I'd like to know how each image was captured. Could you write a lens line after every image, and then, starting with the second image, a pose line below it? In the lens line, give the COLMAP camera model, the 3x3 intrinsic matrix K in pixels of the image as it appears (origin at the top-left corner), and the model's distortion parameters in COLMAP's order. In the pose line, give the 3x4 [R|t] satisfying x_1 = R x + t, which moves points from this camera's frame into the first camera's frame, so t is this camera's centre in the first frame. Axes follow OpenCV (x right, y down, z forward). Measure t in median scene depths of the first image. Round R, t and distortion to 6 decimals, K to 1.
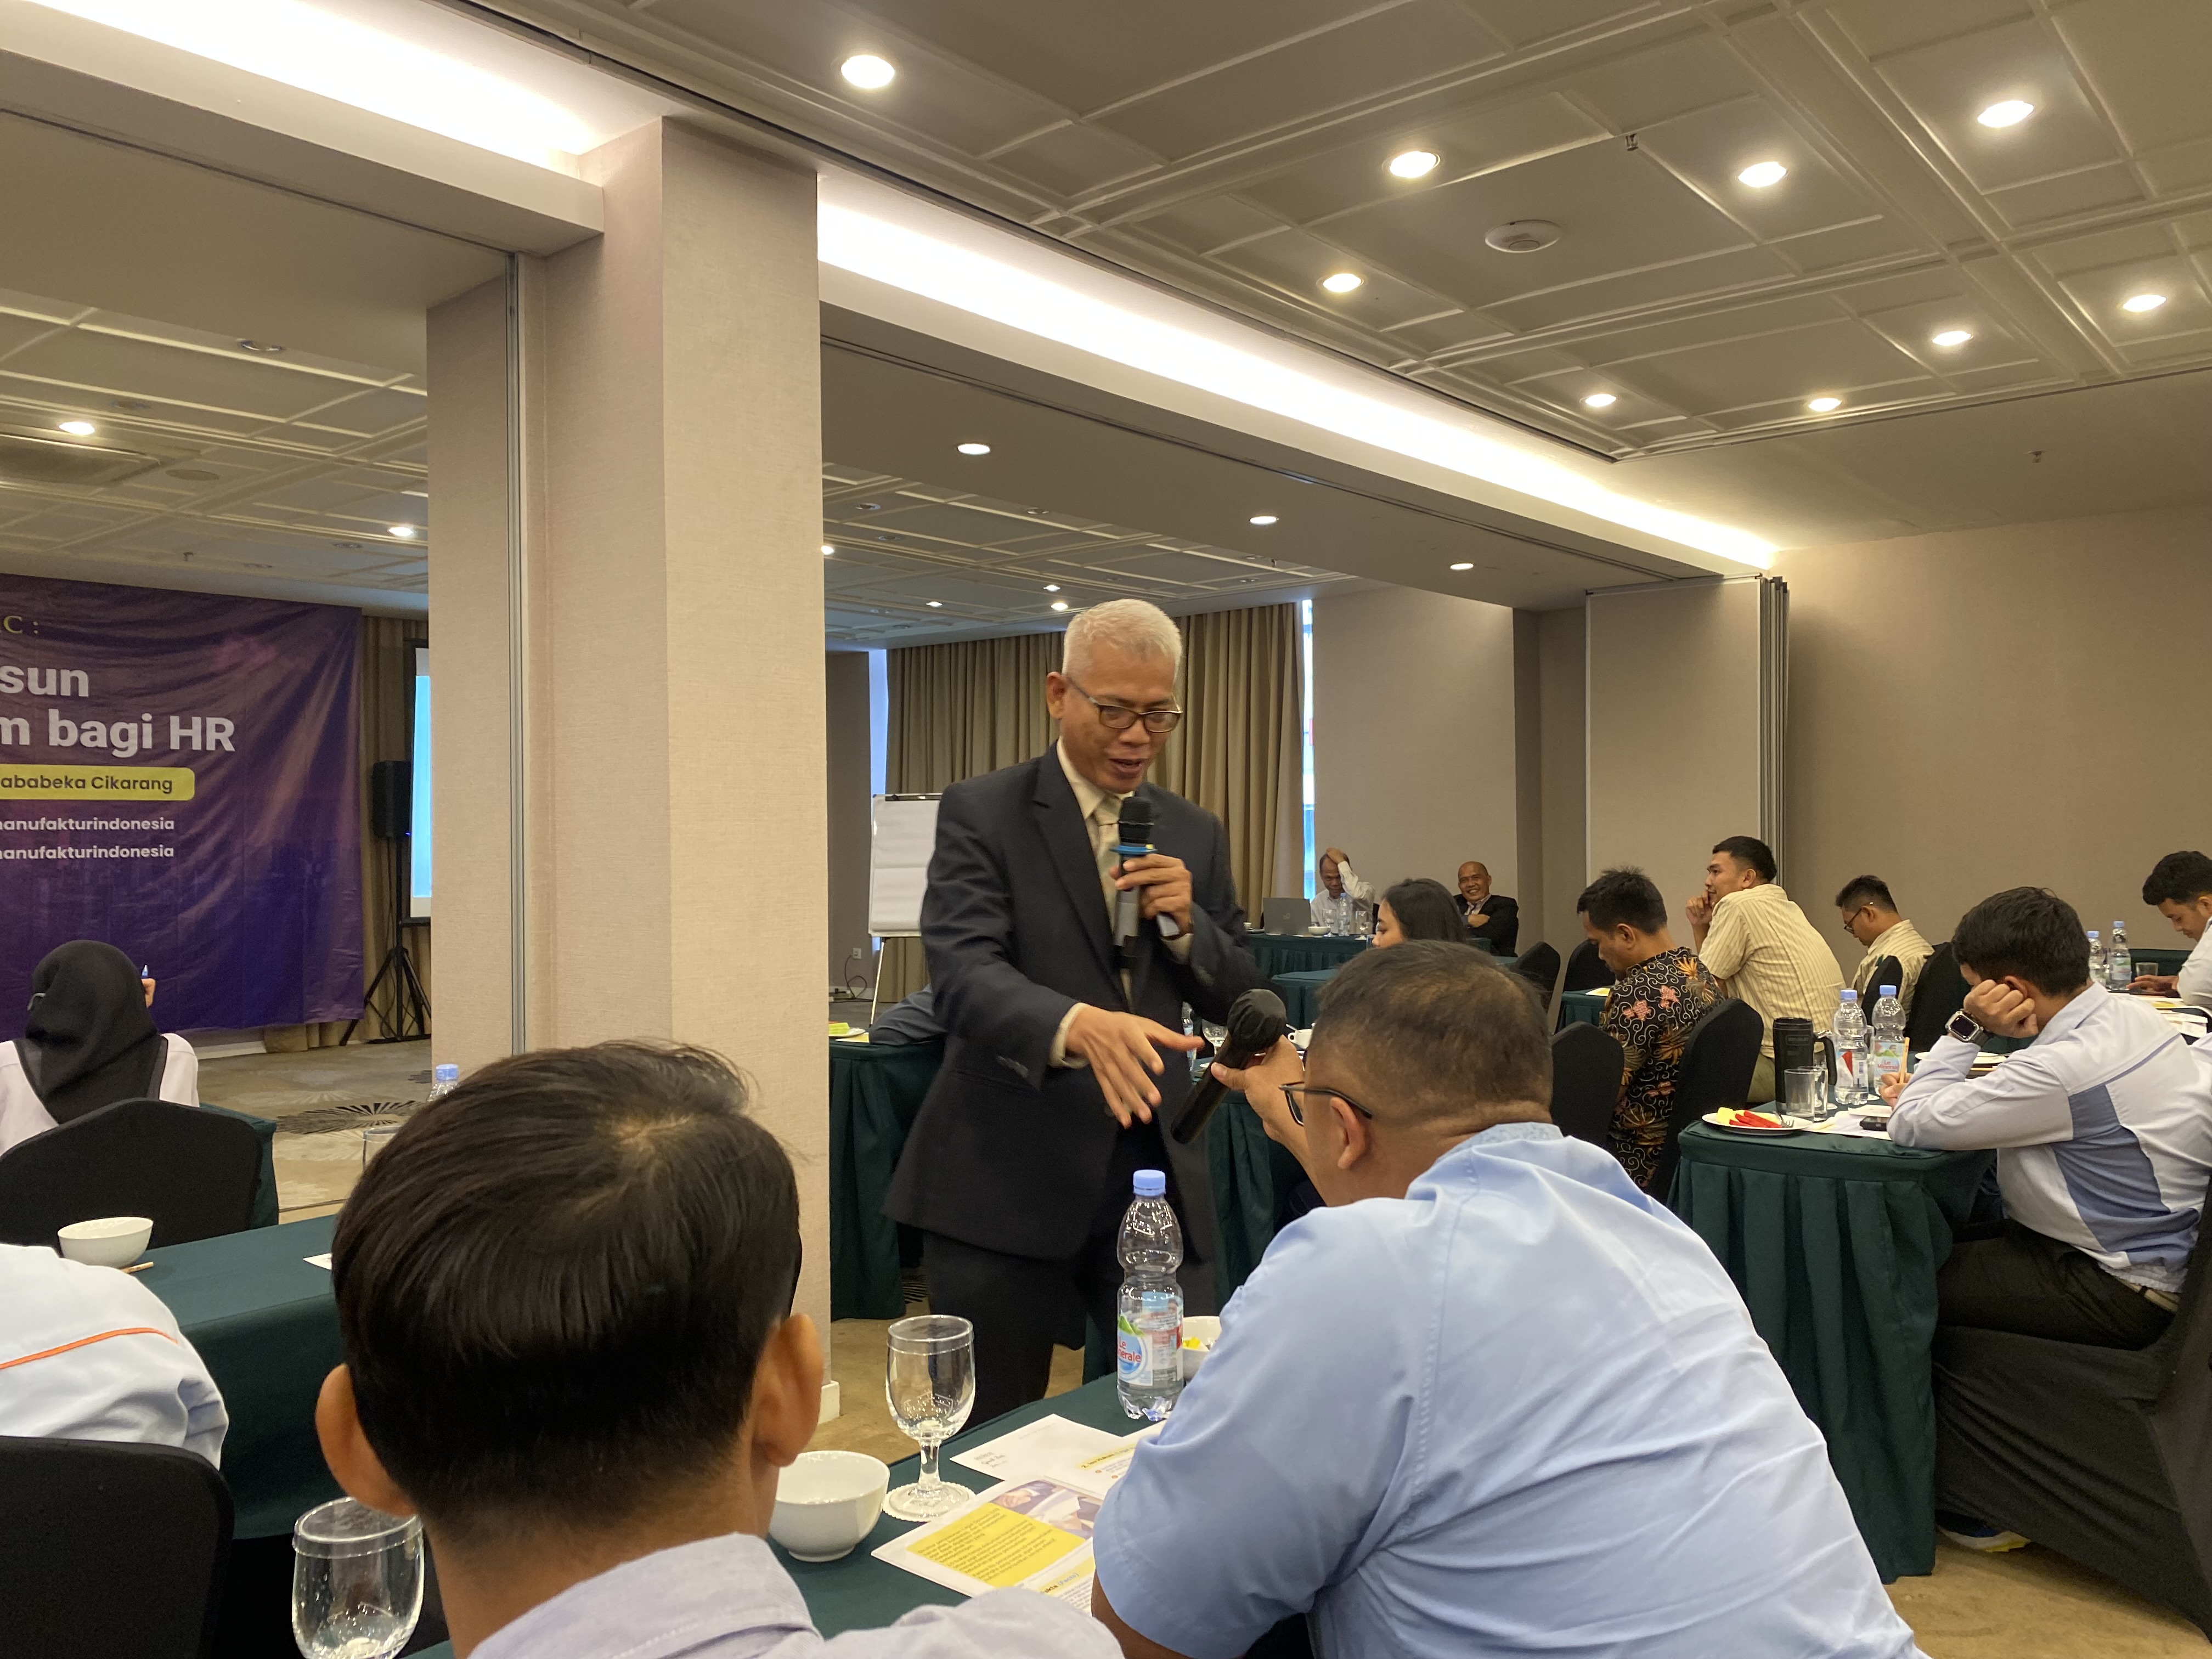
lens RADIAL K [[1687.1, 0, 1110.7], [0, 1687.1, 811.0], [0, 0, 1]] dist [0.029550, -0.040740]
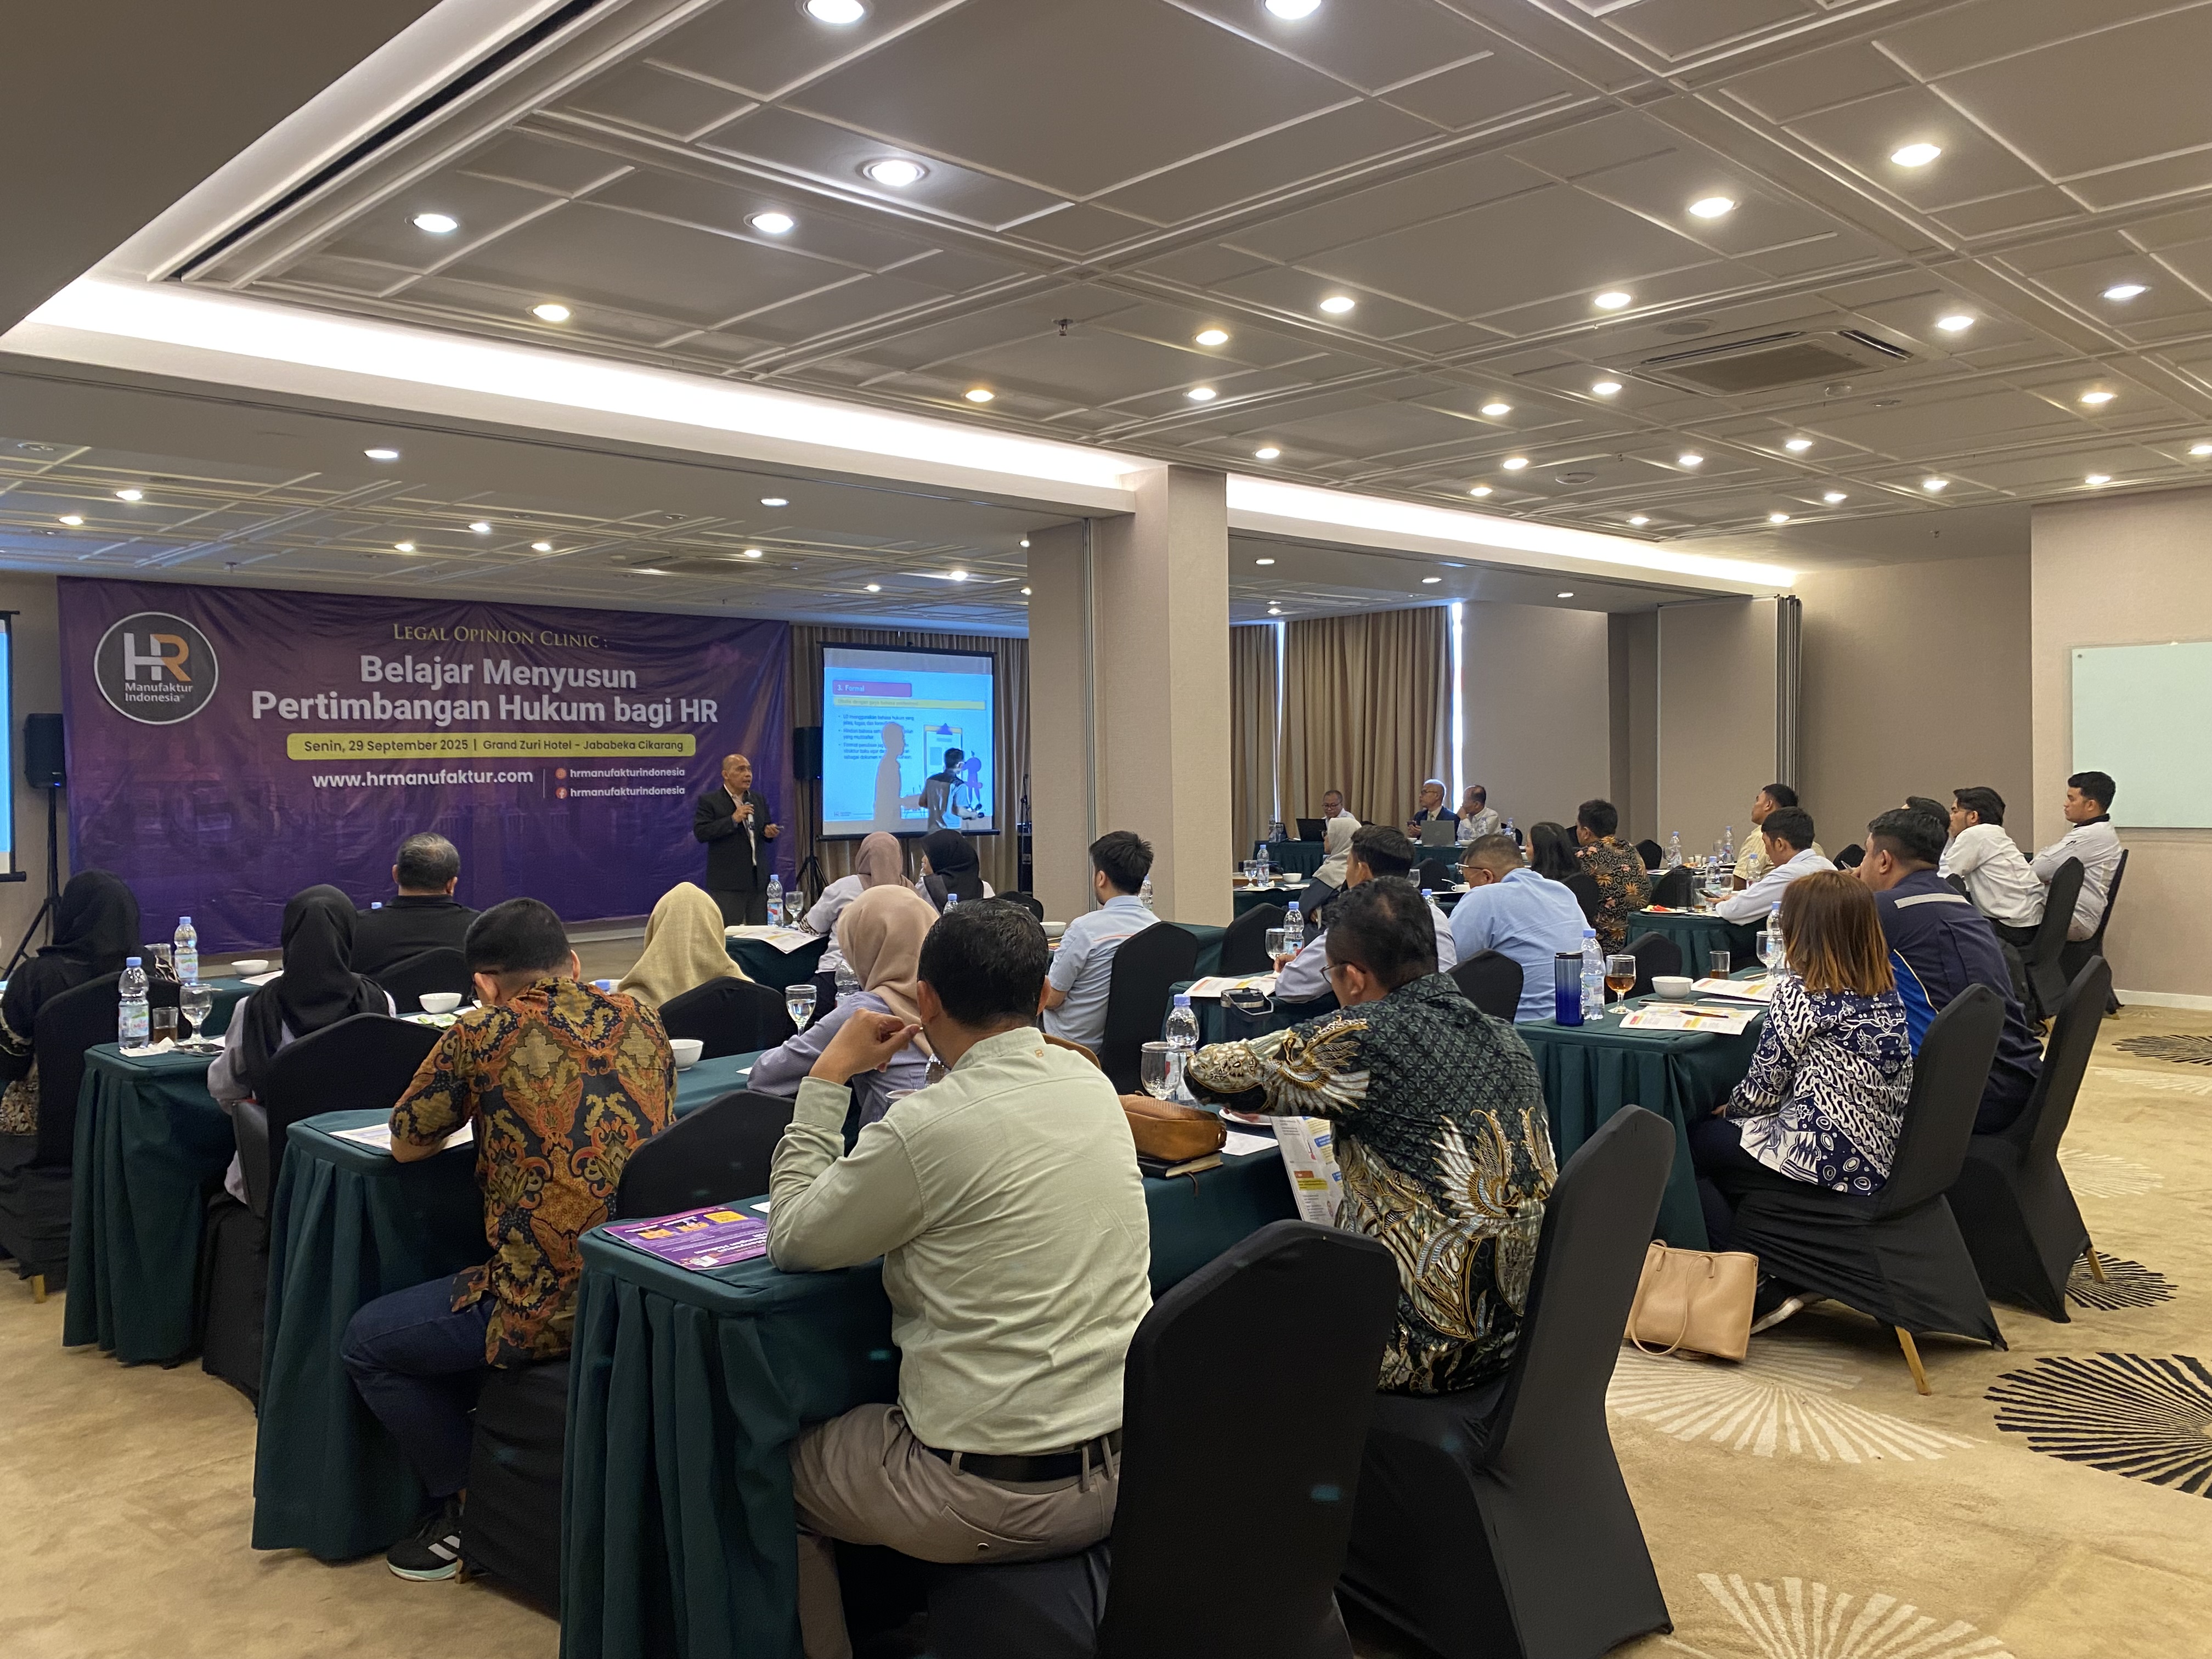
lens RADIAL K [[1687.1, 0, 1108.1], [0, 1687.1, 826.3], [0, 0, 1]] dist [0.029550, -0.040740]
pose [[0.996622, -0.000871, -0.082125, -0.061341], [0.004904, 0.998791, 0.048919, -0.015792], [0.081983, -0.049156, 0.995421, -0.458019]]
